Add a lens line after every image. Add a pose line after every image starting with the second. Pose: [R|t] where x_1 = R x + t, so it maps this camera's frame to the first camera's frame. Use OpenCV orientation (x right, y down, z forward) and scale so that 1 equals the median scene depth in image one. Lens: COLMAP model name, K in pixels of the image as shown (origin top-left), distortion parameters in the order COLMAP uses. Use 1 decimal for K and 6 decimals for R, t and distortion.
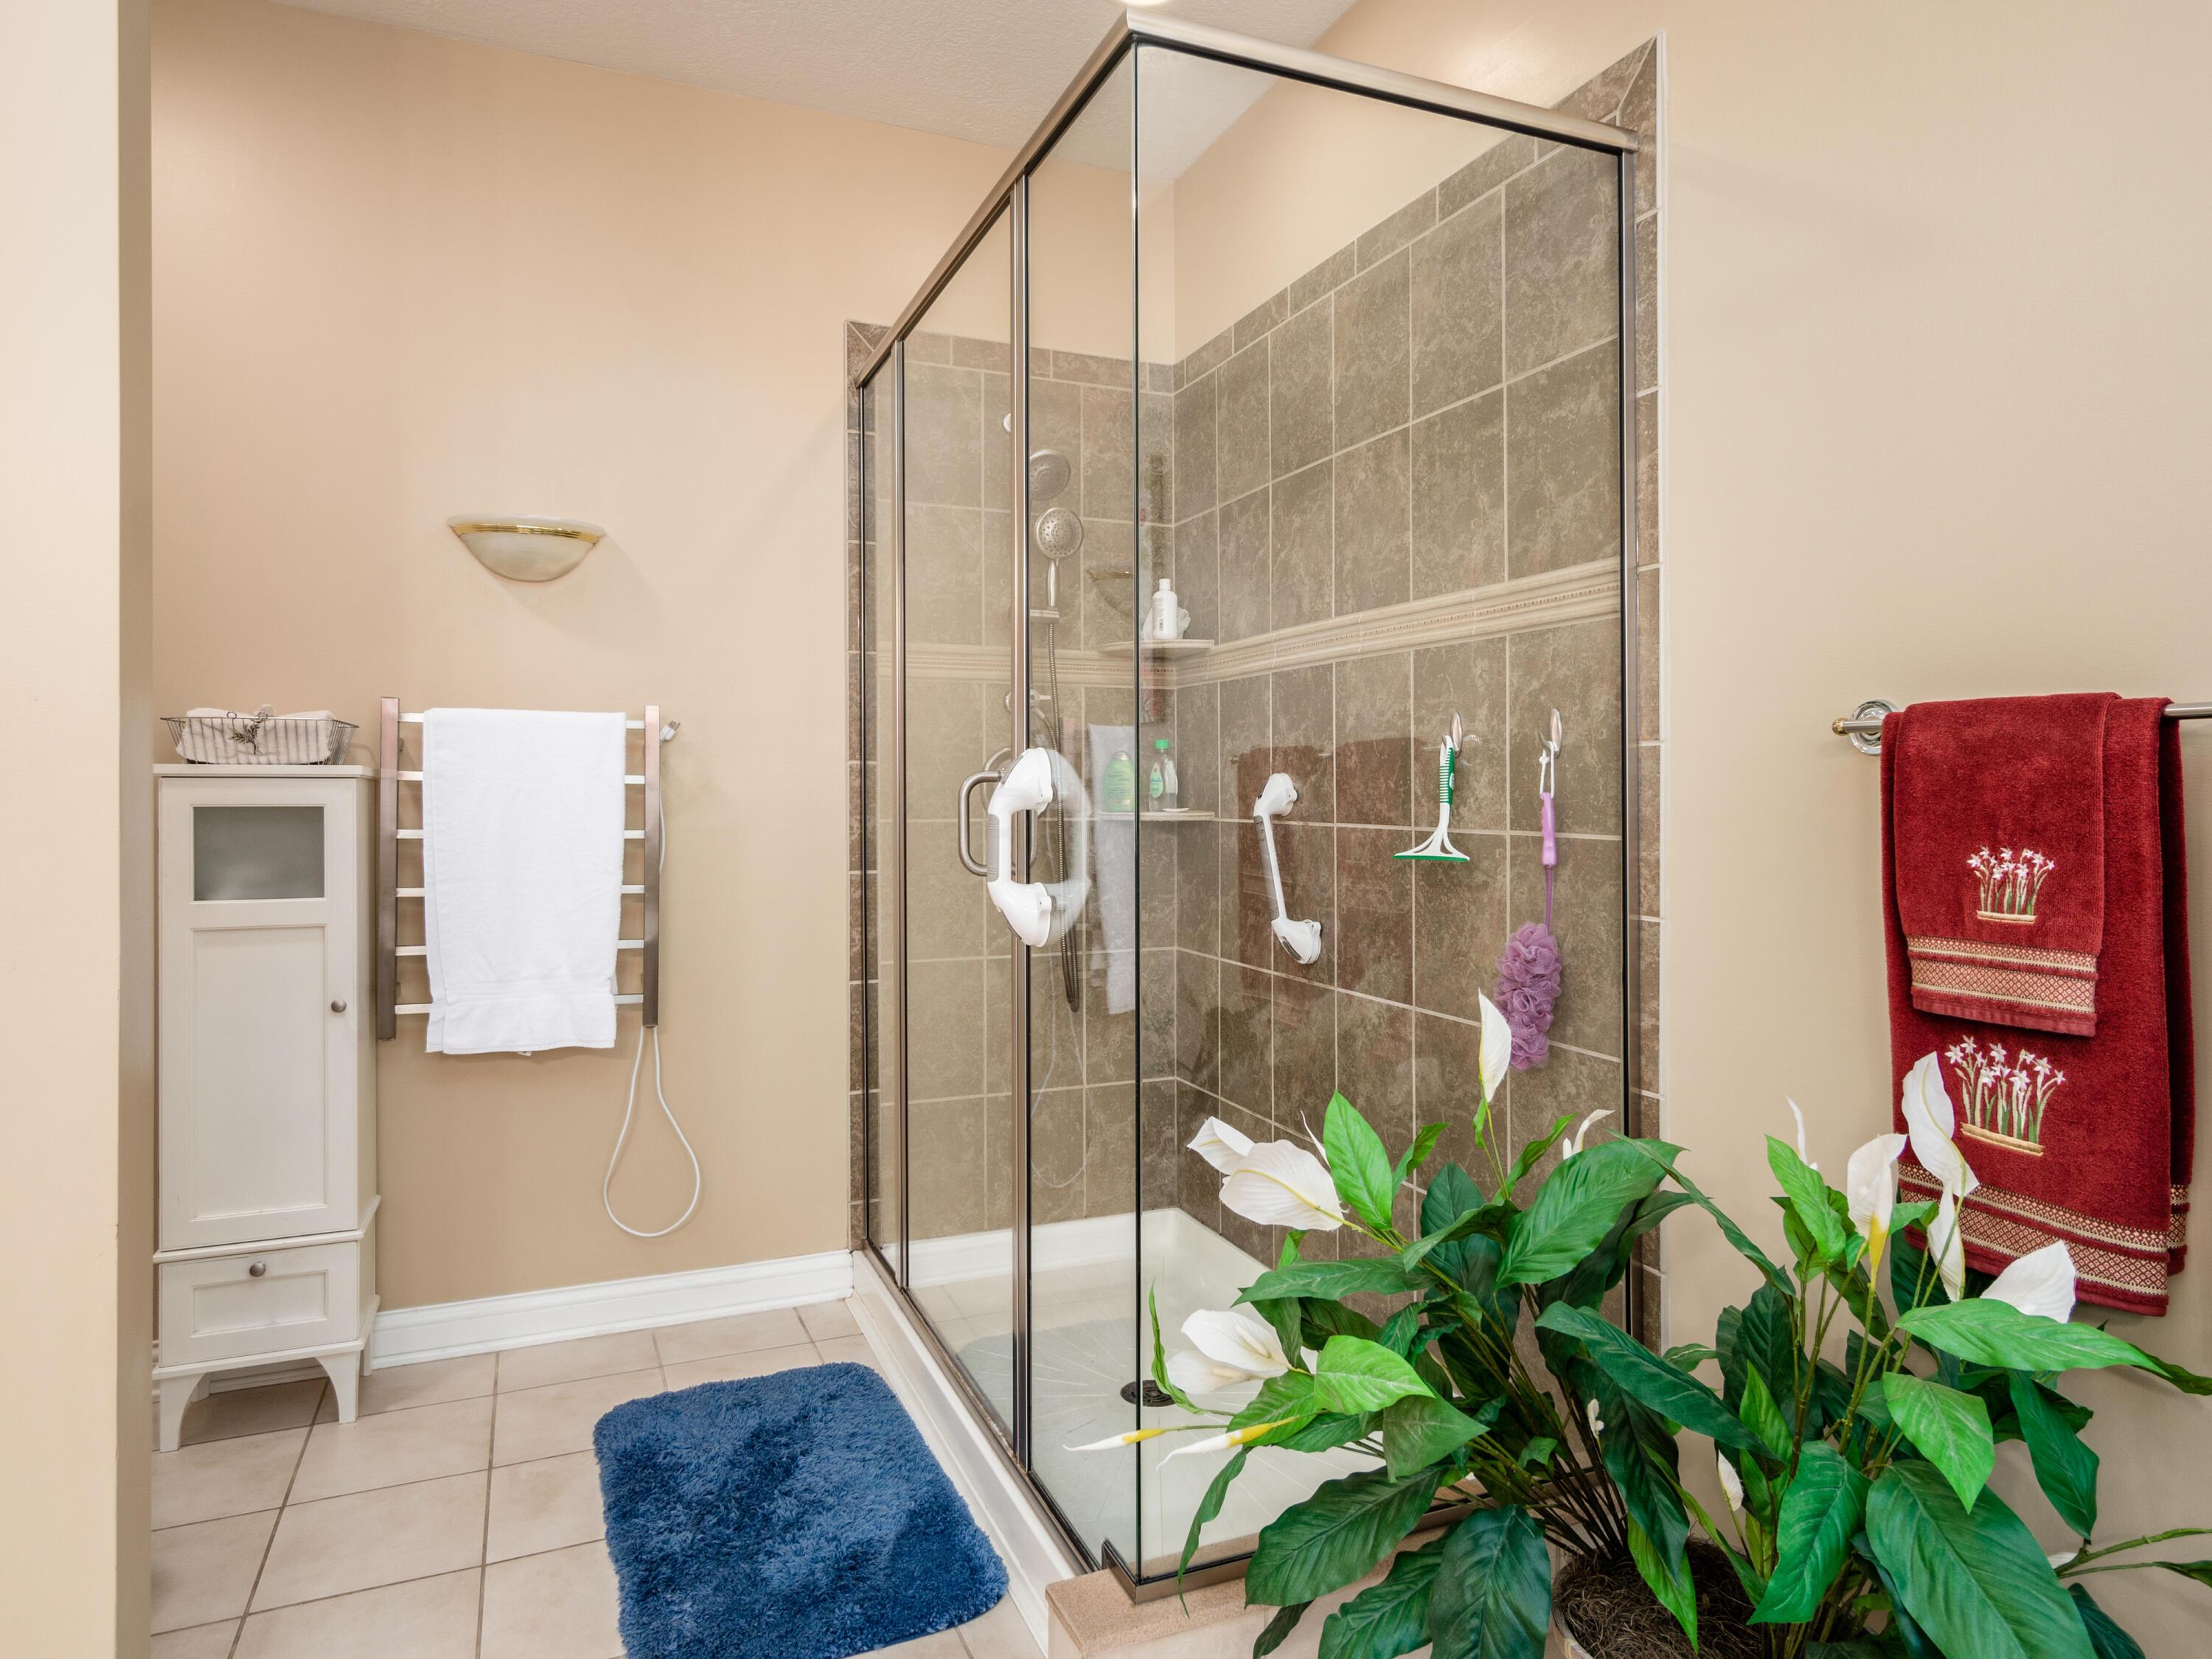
lens RADIAL K [[1314.9, 0, 1103.1], [0, 1314.9, 783.6], [0, 0, 1]] dist [0.004355, 0.002476]
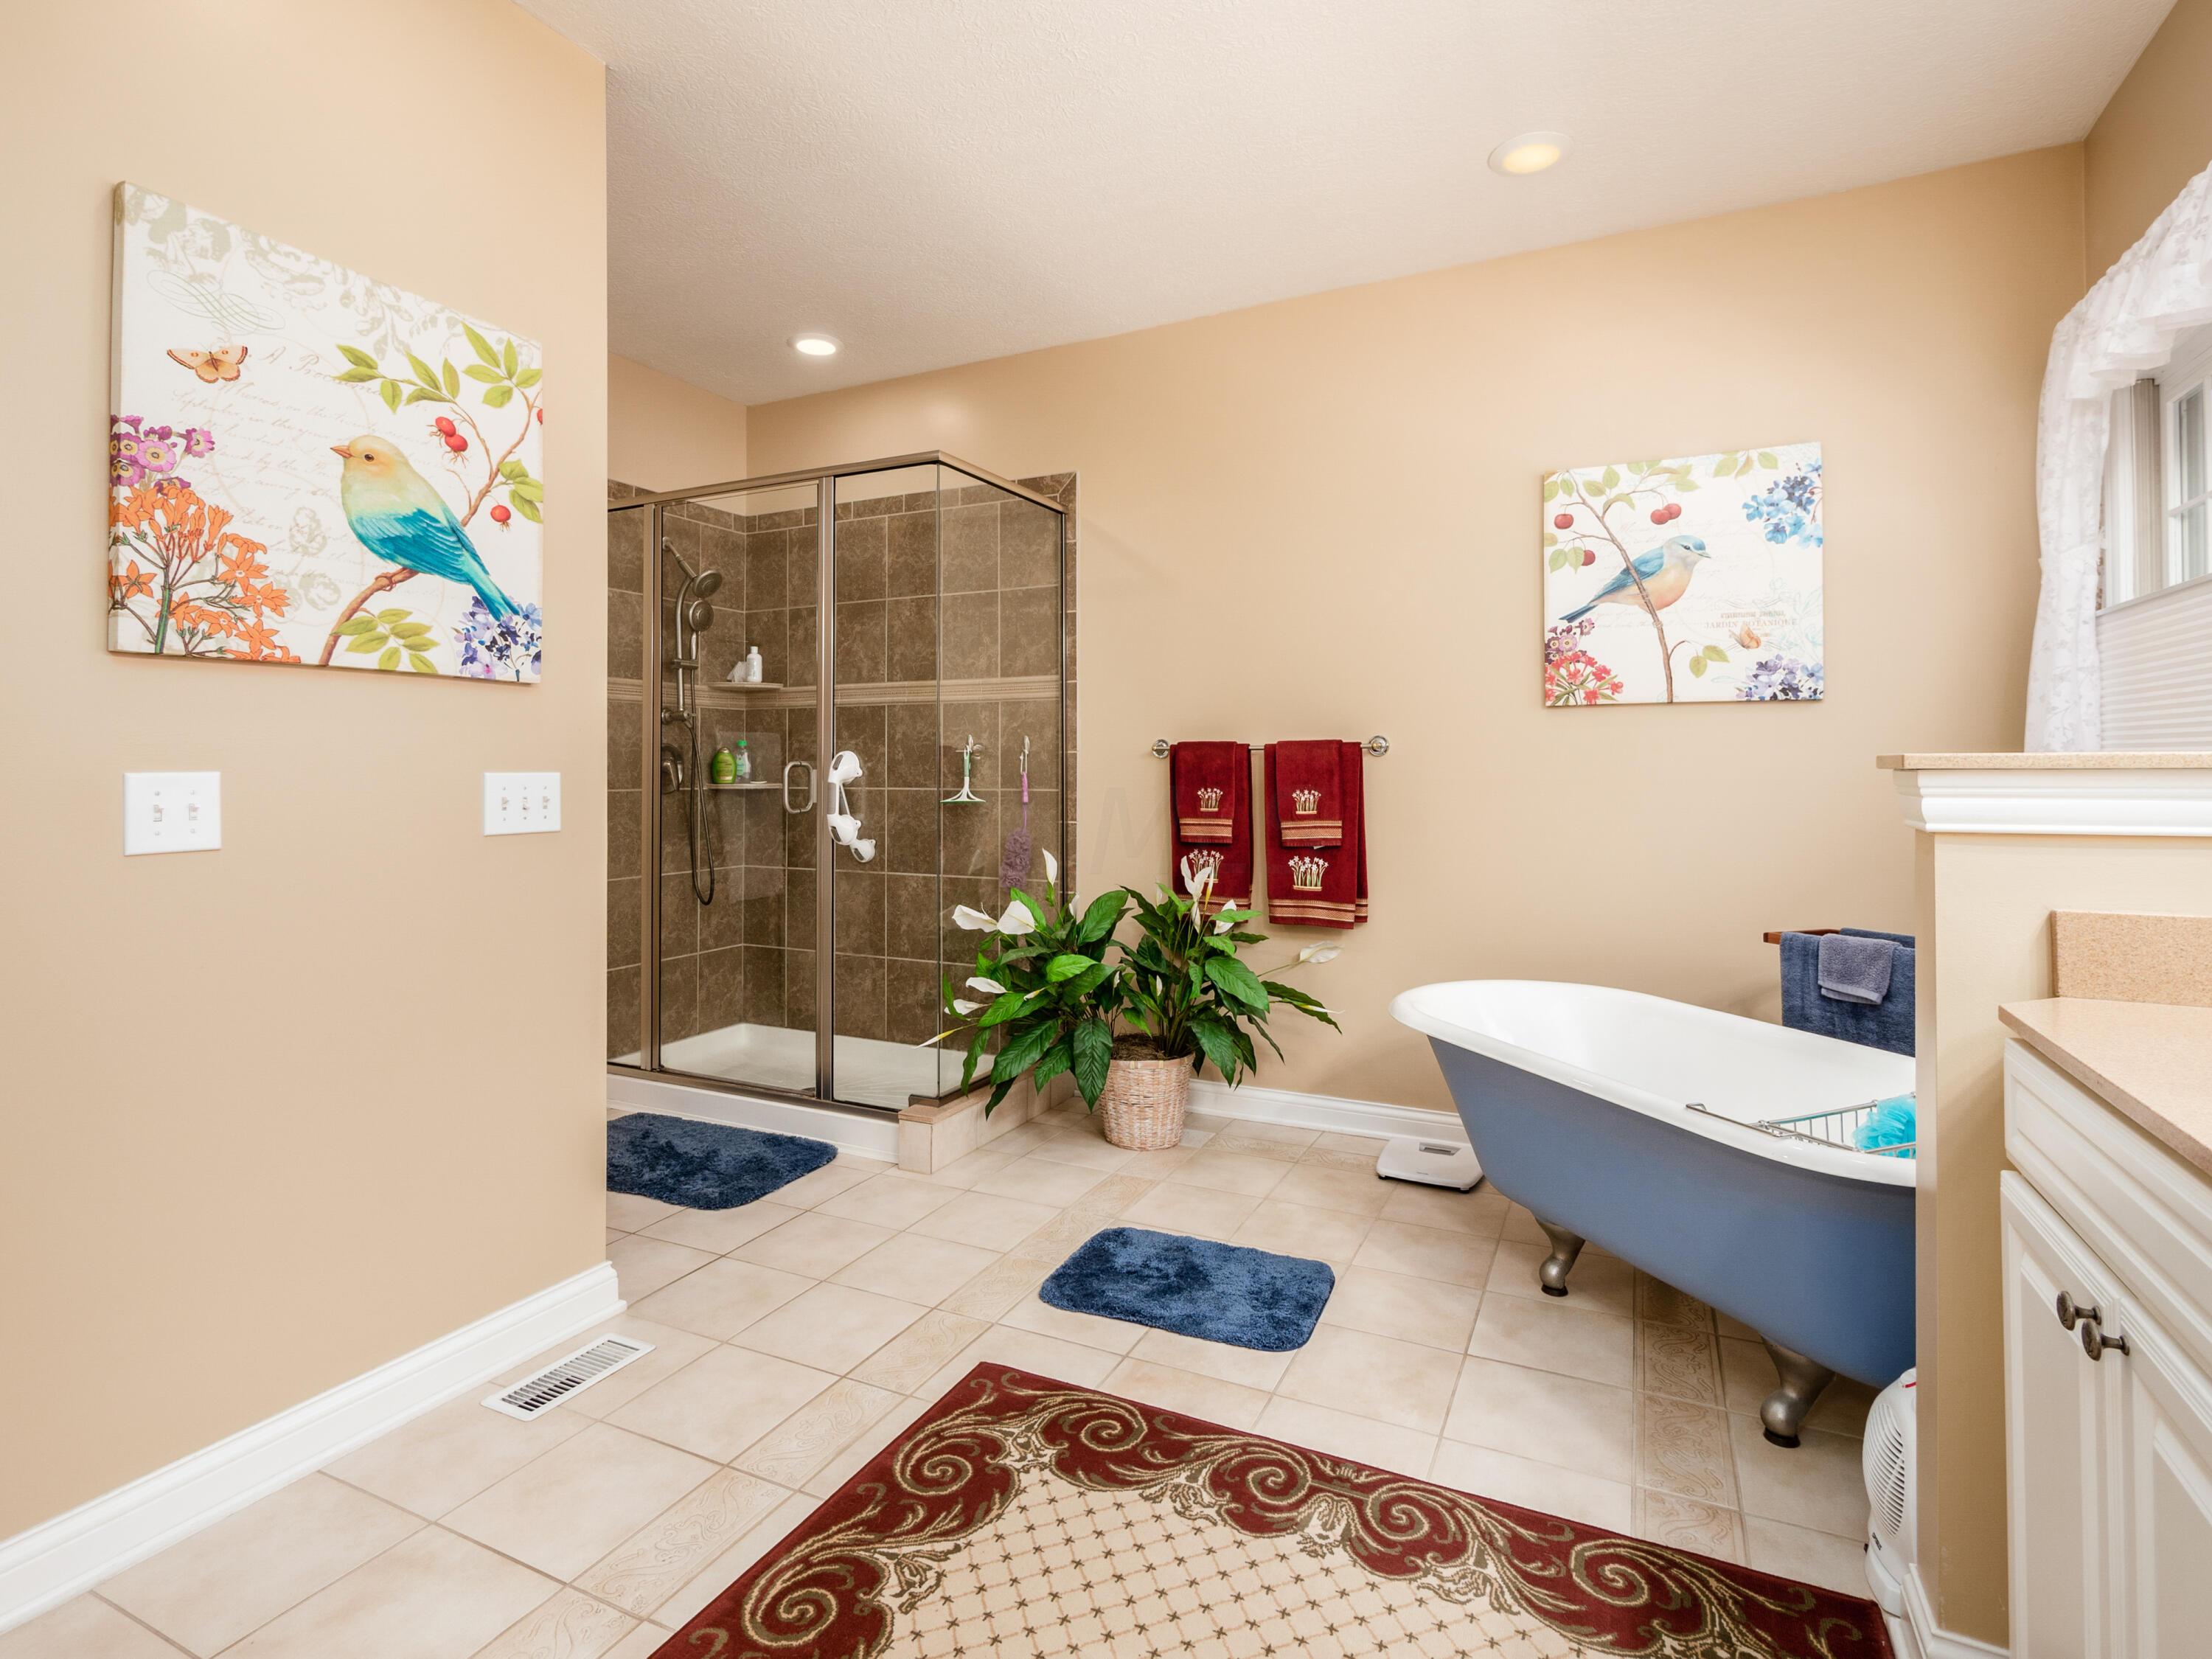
lens RADIAL K [[1106.1, 0, 1106.7], [0, 1106.1, 748.8], [0, 0, 1]] dist [-0.000106, 0.000017]
pose [[0.749836, 0.010637, 0.661539, -0.809638], [-0.001401, 0.999894, -0.014490, -0.005071], [-0.661623, 0.009938, 0.749771, -0.540557]]
